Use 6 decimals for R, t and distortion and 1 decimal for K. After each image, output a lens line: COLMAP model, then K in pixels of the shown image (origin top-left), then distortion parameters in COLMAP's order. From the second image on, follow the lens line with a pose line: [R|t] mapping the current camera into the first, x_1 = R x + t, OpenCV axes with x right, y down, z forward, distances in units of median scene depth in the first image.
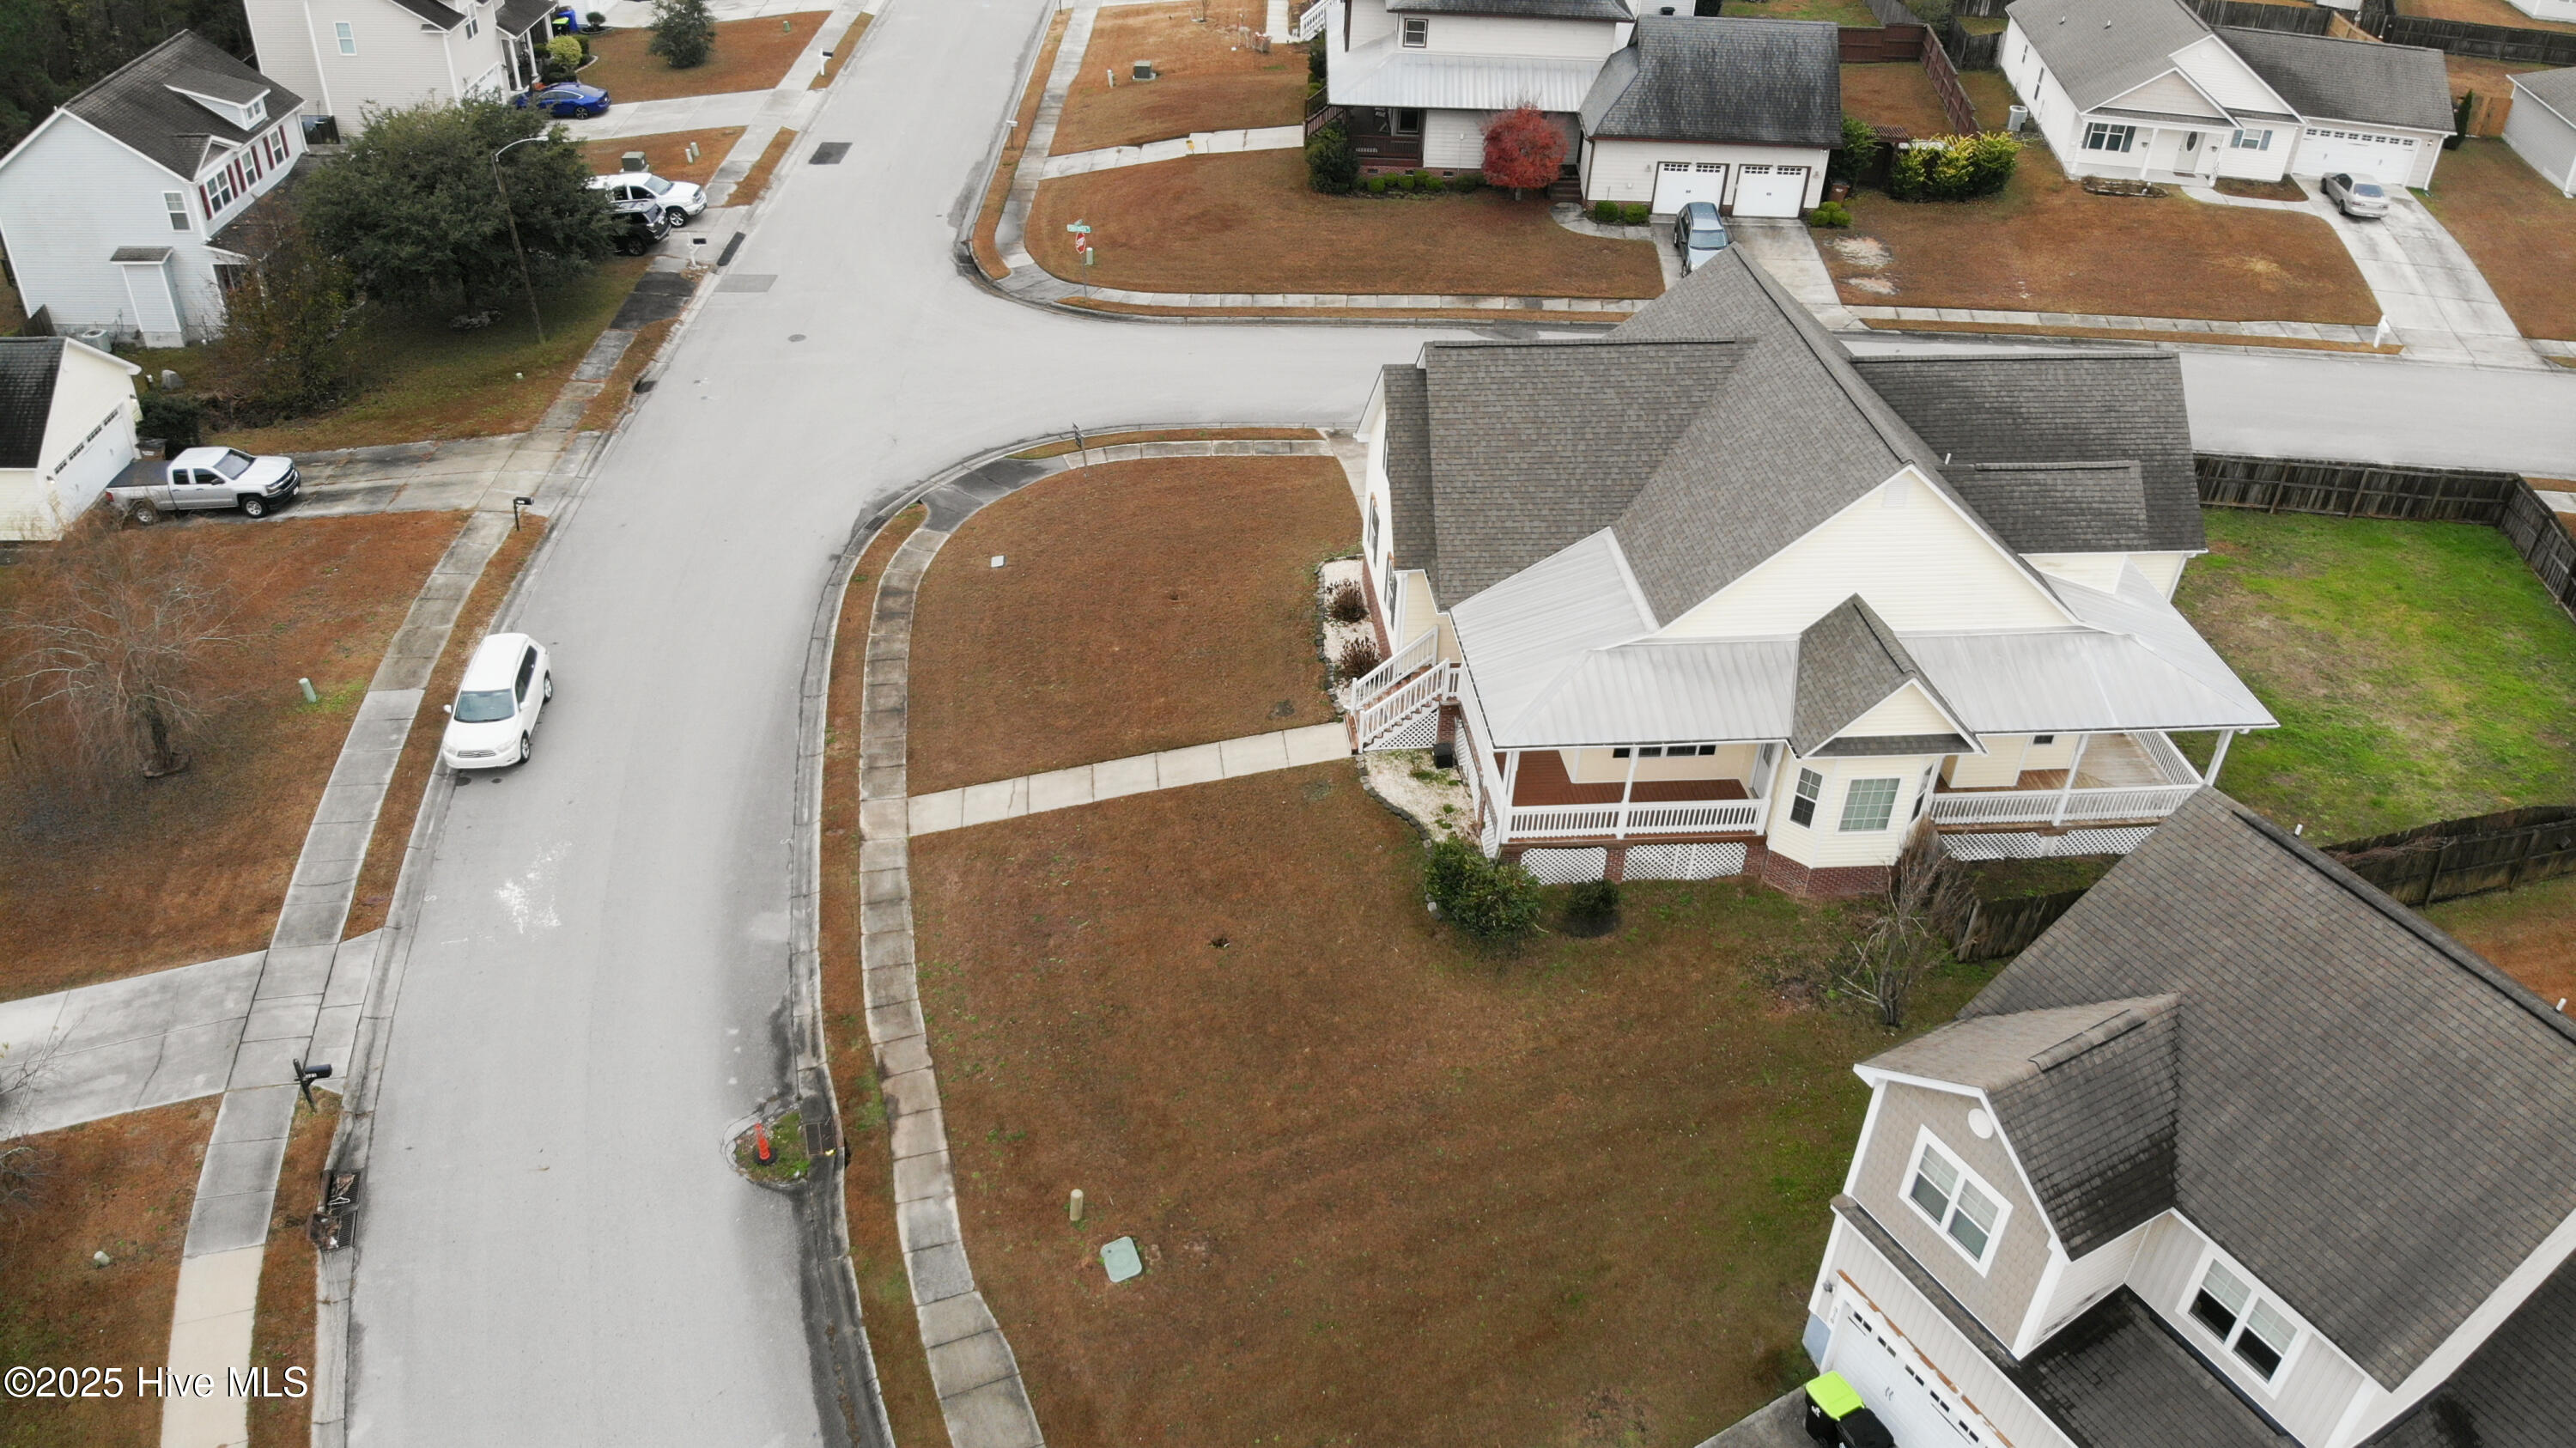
lens RADIAL K [[1875.3, 0, 1302.4], [0, 1875.3, 767.8], [0, 0, 1]] dist [0.030943, -0.059756]
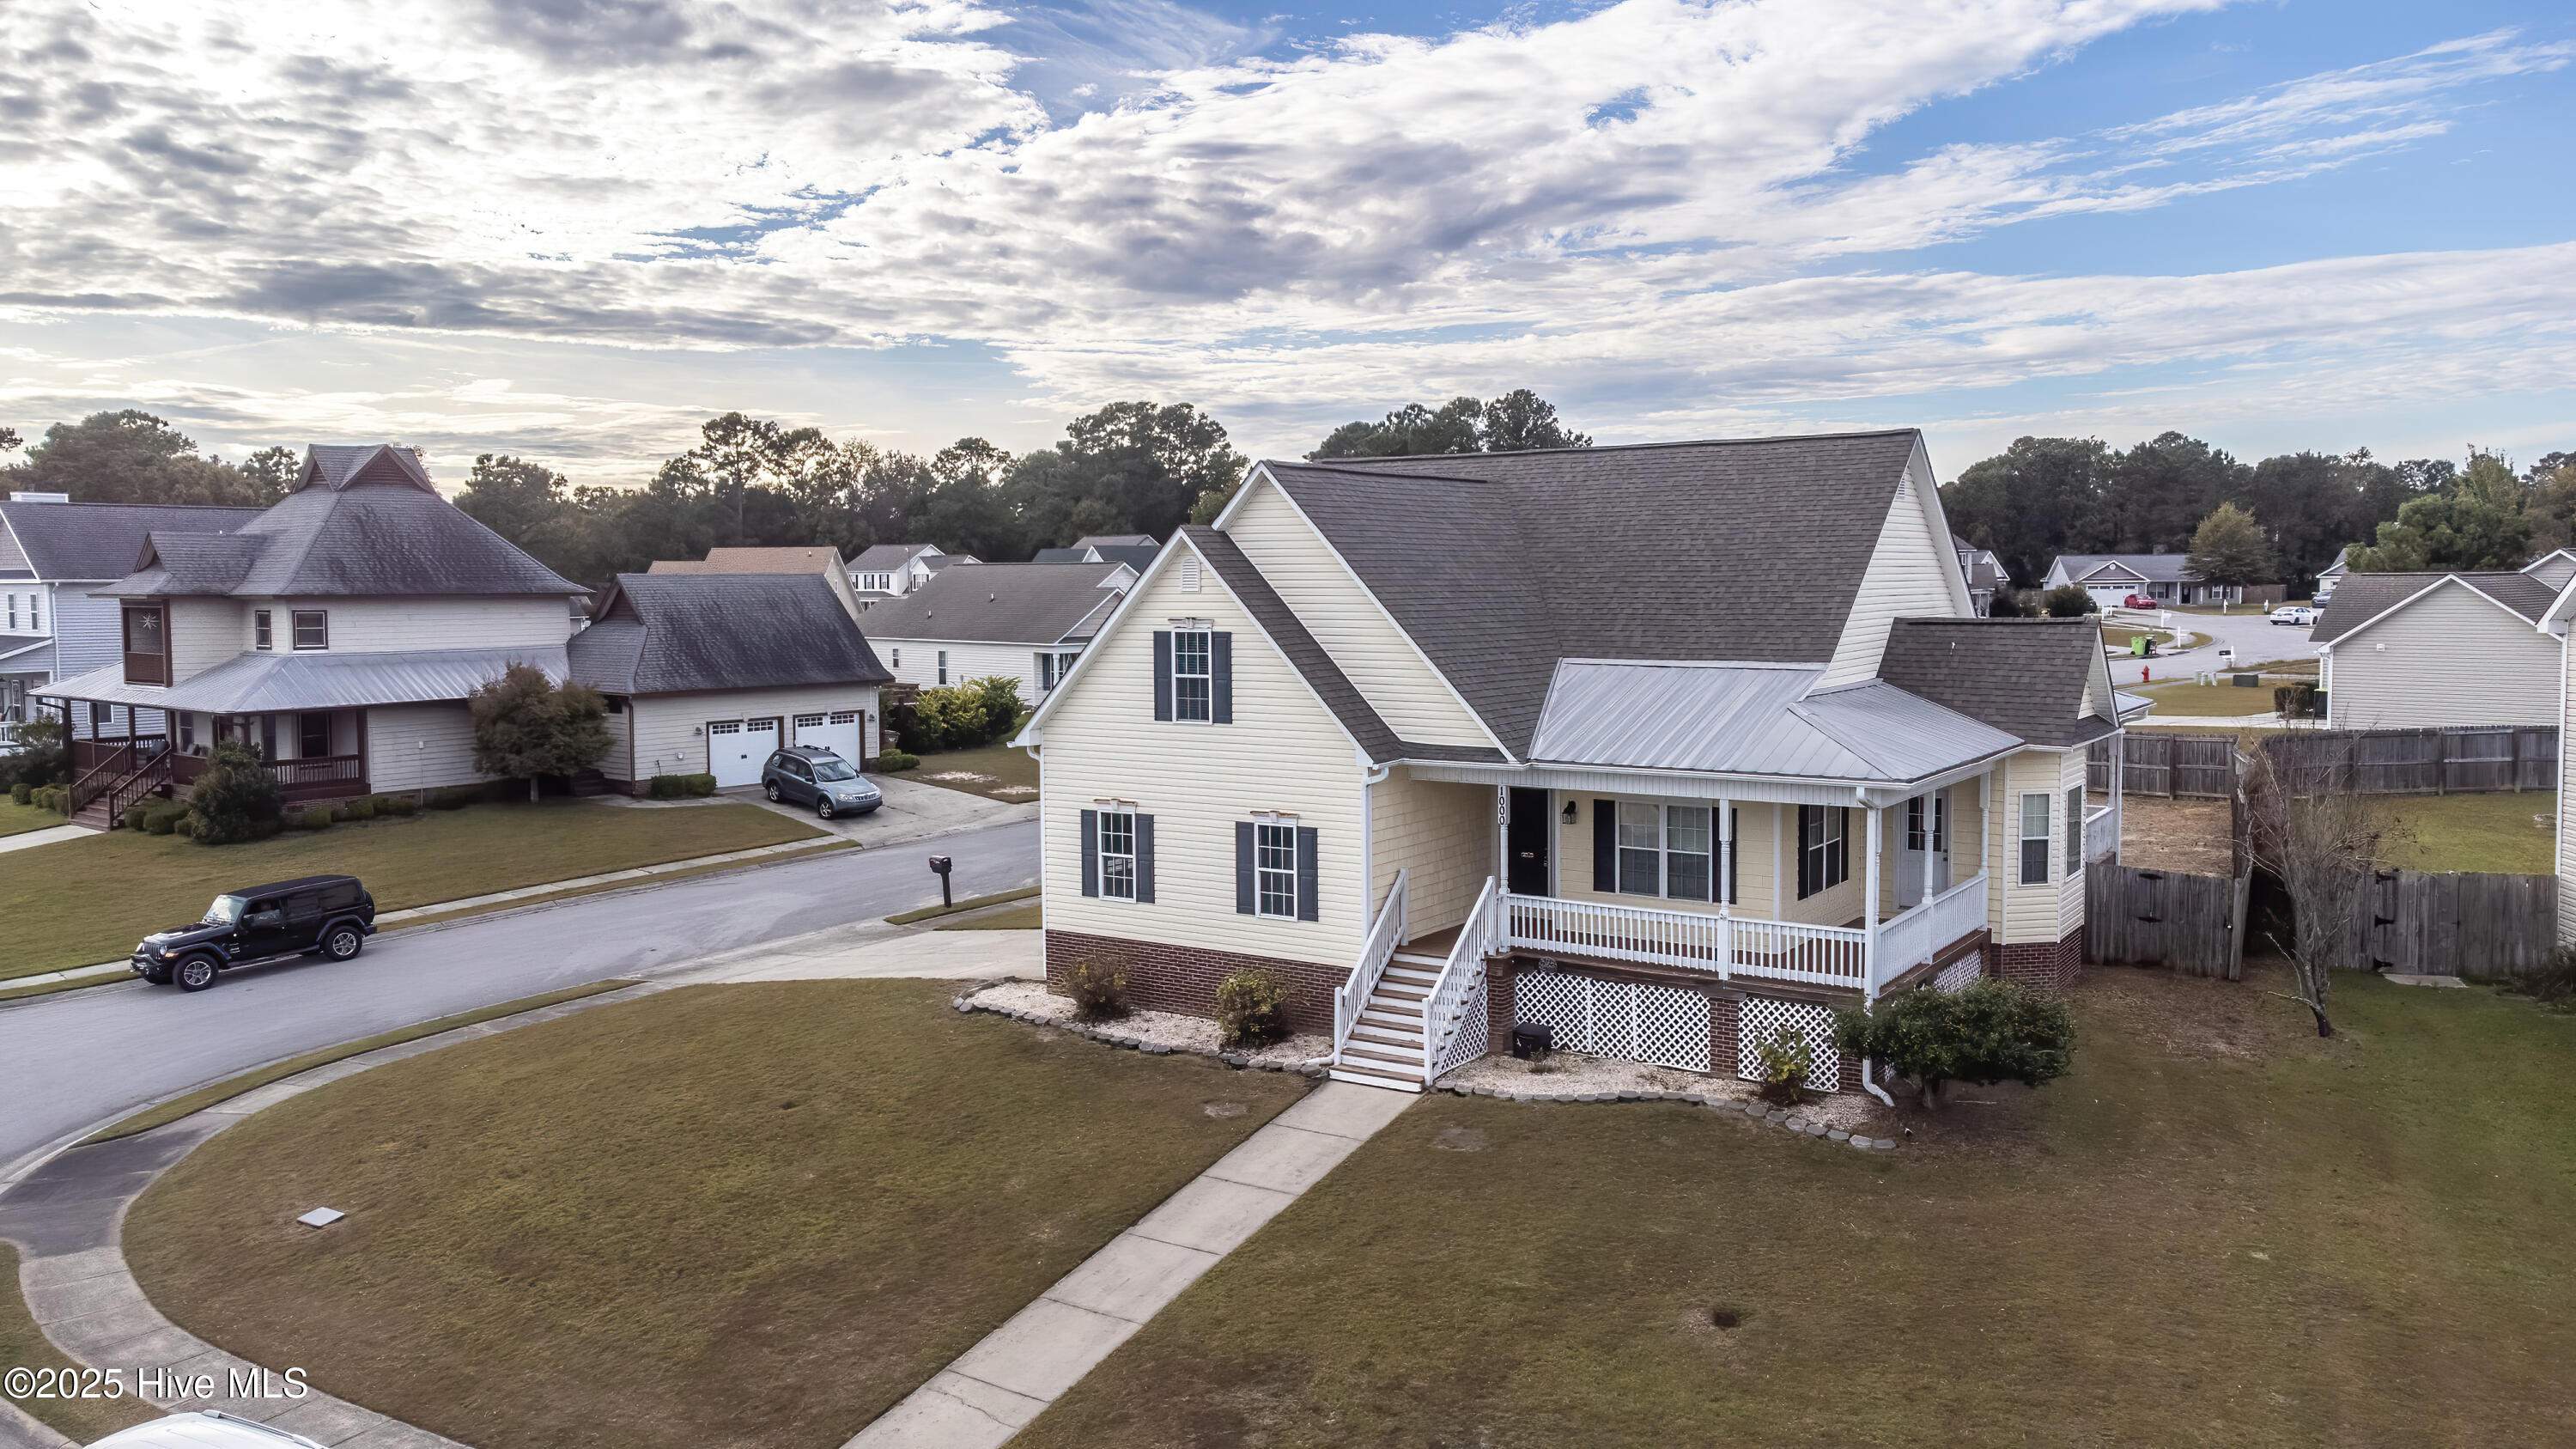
lens RADIAL K [[1919.3, 0, 1281.6], [0, 1919.3, 687.7], [0, 0, 1]] dist [0.032318, 0.021981]
pose [[0.642535, -0.088269, 0.761155, -0.441814], [0.477053, 0.823431, -0.307218, 0.052087], [-0.599641, 0.560509, 0.571192, 0.614302]]
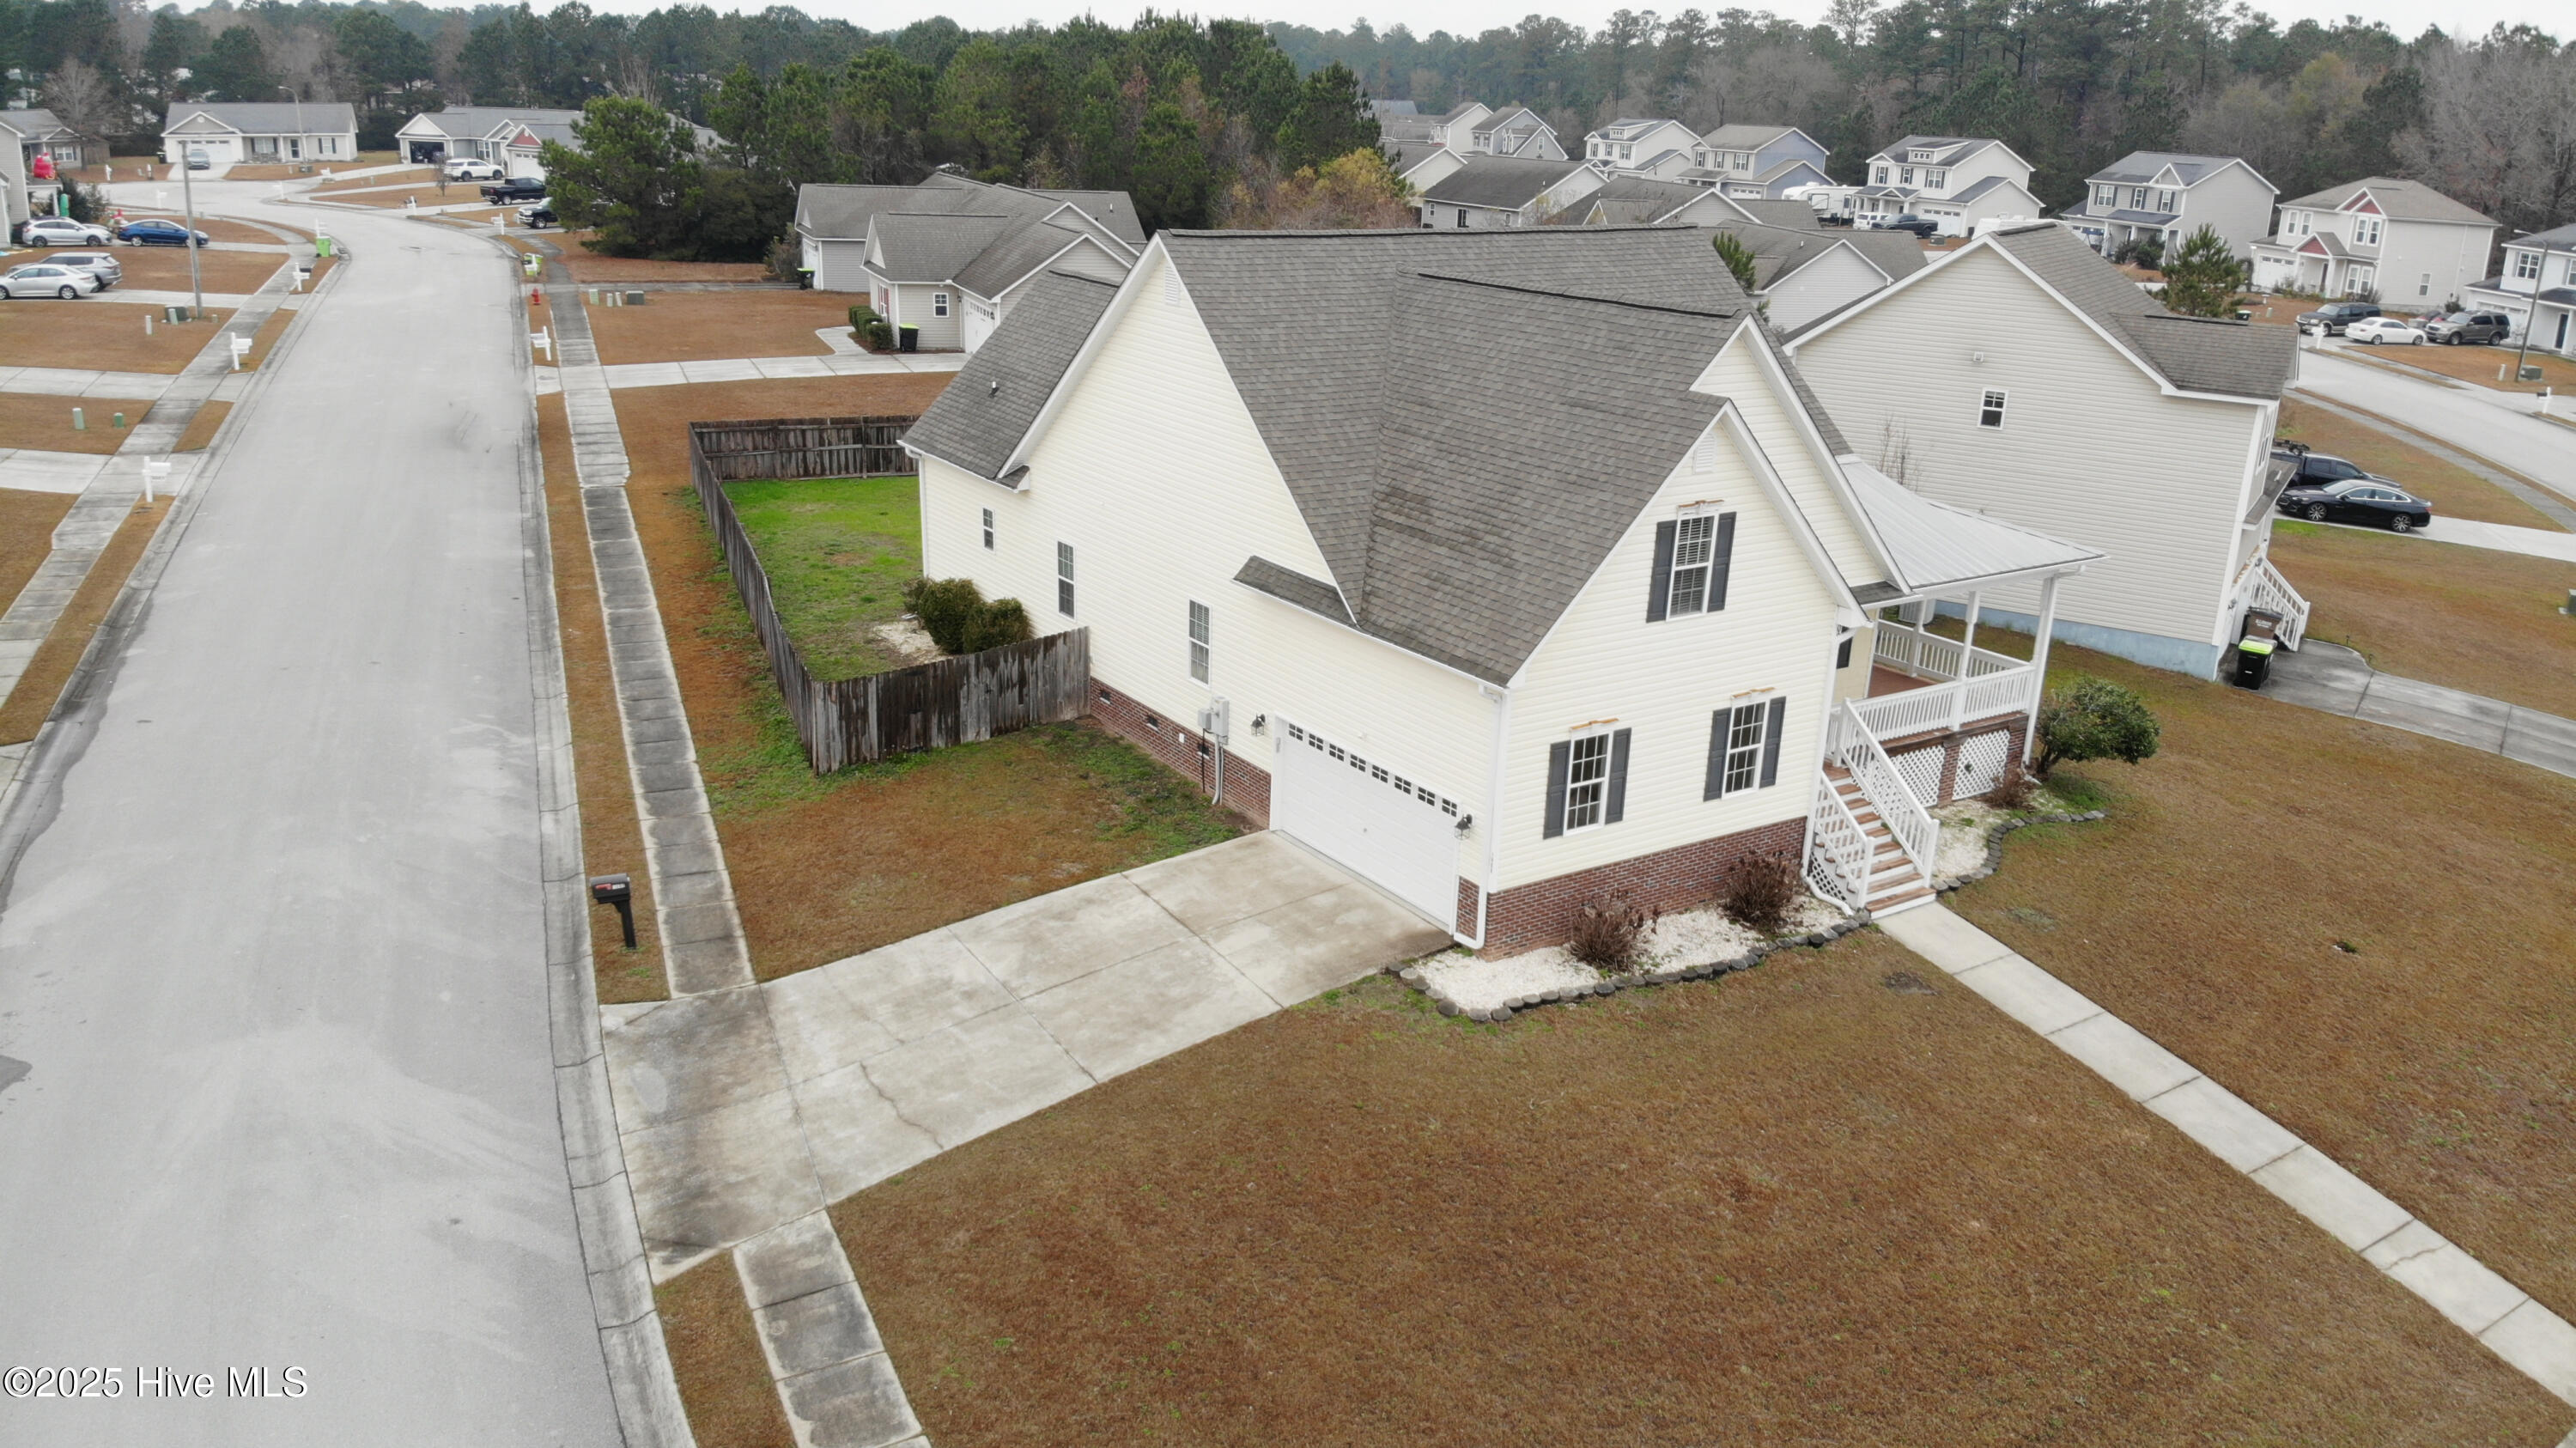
lens RADIAL K [[1893.5, 0, 1294.2], [0, 1893.5, 706.7], [0, 0, 1]] dist [0.077191, -0.190407]
pose [[-0.467242, -0.318702, 0.824690, -0.396097], [0.478803, 0.692937, 0.539060, -0.519254], [-0.743258, 0.646735, -0.171174, 1.234091]]
